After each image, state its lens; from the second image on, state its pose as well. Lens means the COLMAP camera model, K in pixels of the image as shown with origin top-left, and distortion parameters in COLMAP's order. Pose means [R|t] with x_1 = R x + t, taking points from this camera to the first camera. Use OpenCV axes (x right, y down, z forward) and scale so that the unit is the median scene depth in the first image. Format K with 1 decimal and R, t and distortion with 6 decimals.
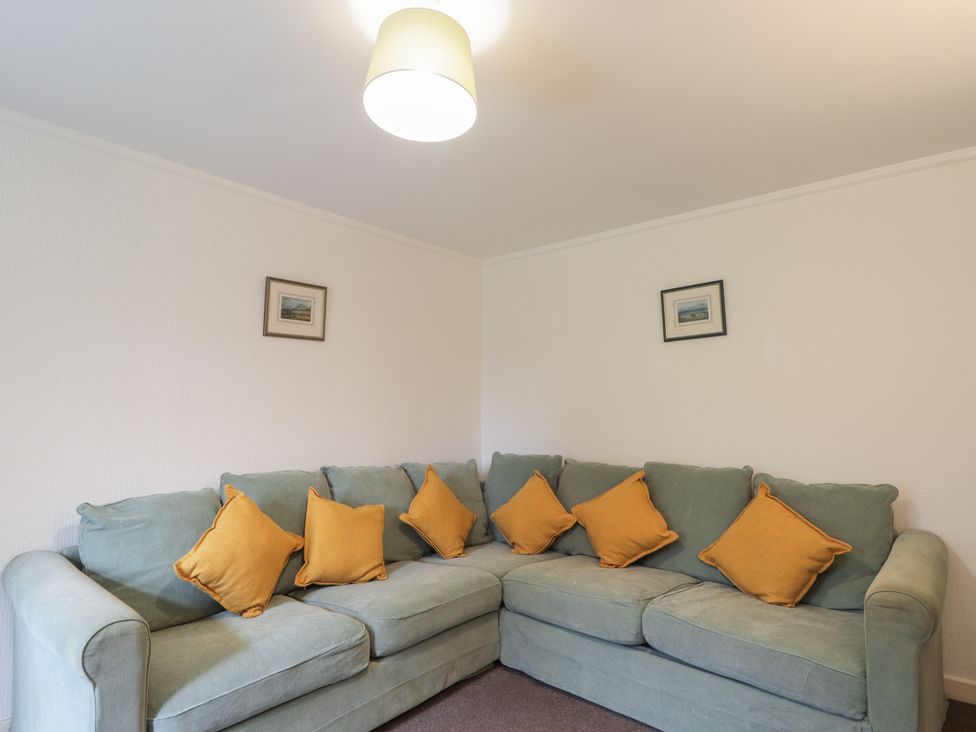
lens RADIAL K [[536.9, 0, 492.4], [0, 536.9, 367.2], [0, 0, 1]] dist [-0.006897, -0.003123]
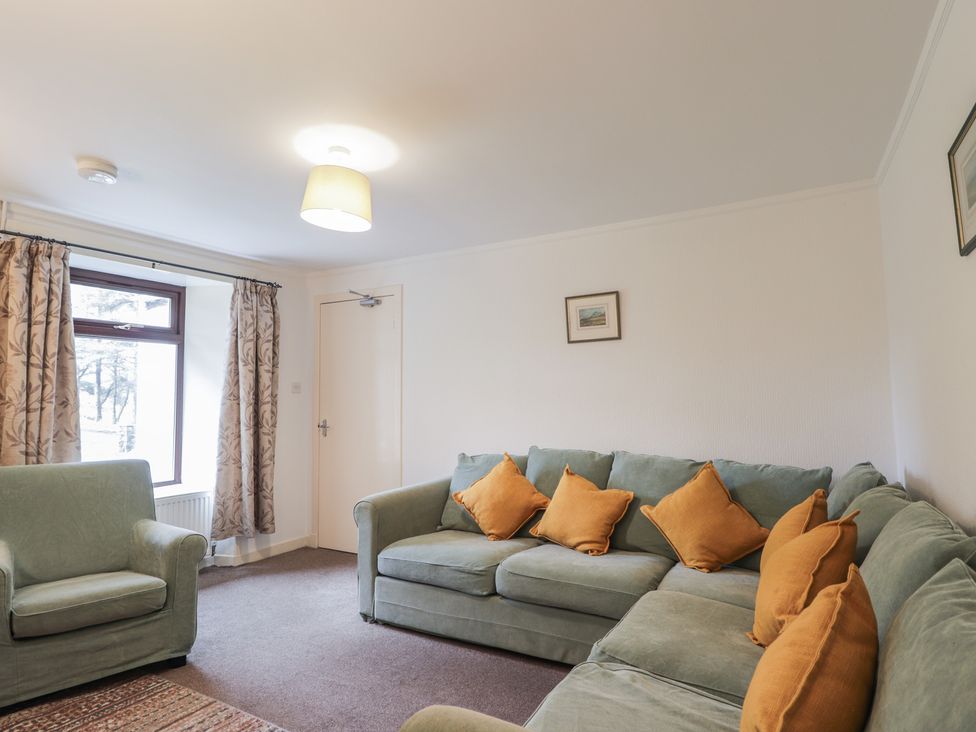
lens RADIAL K [[536.9, 0, 493.0], [0, 536.9, 364.4], [0, 0, 1]] dist [-0.006897, -0.003123]
pose [[0.206452, -0.056683, -0.976813, 0.927588], [0.082672, 0.995761, -0.040310, 0.033660], [0.974958, -0.072433, 0.210263, 0.646168]]
